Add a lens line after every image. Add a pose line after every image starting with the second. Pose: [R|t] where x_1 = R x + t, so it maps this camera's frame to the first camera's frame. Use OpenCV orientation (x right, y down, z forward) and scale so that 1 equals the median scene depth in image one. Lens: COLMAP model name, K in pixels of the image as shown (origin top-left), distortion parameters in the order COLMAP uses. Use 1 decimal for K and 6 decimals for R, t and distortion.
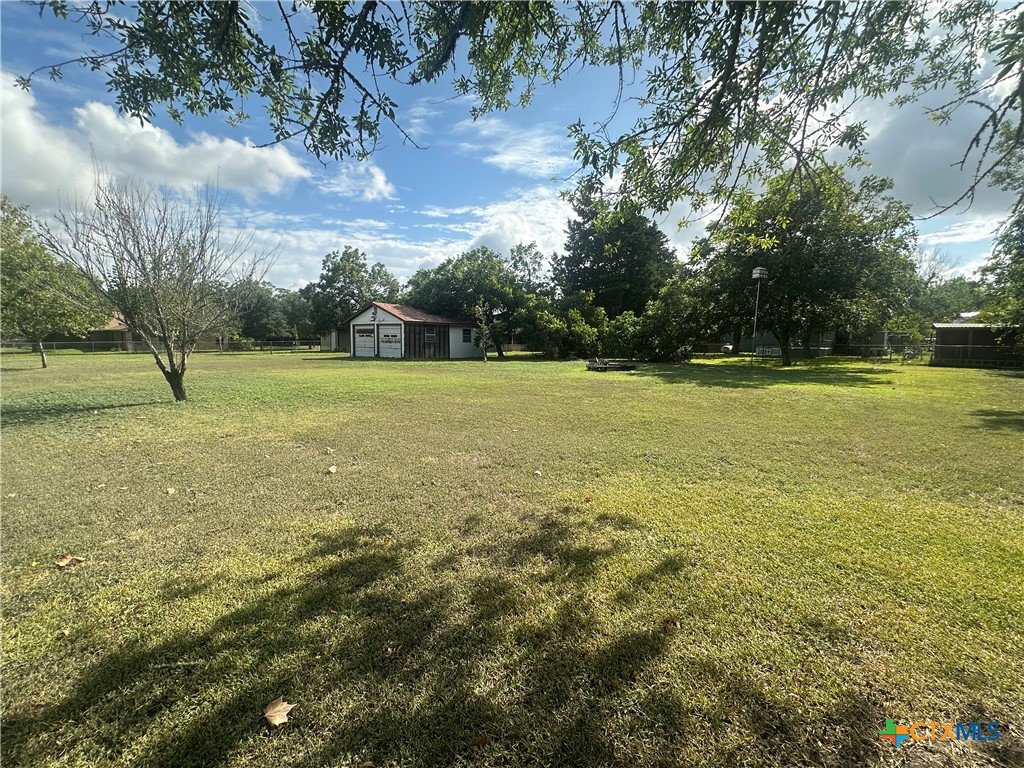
lens RADIAL K [[472.6, 0, 512.0], [0, 472.6, 384.0], [0, 0, 1]] dist [-0.001549, -0.000083]
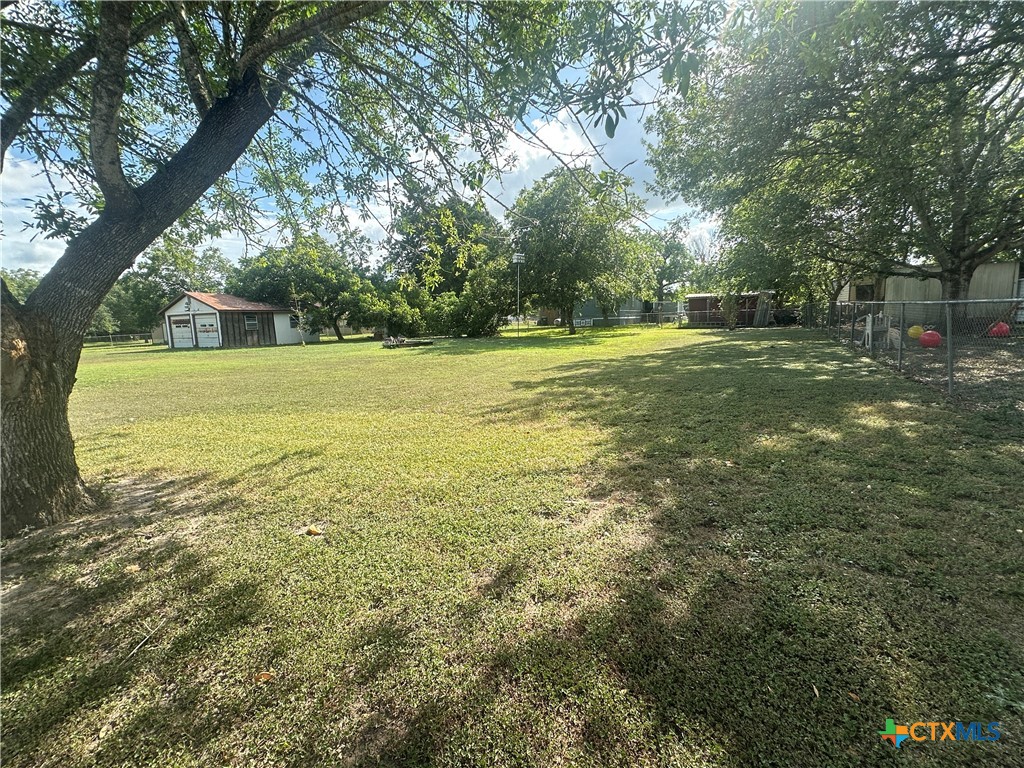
lens RADIAL K [[472.6, 0, 512.0], [0, 472.6, 384.0], [0, 0, 1]] dist [-0.001549, -0.000083]
pose [[0.976537, -0.074444, 0.202071, 0.156334], [0.065261, 0.996526, 0.051745, 0.011714], [-0.205222, -0.037343, 0.978003, -0.109553]]
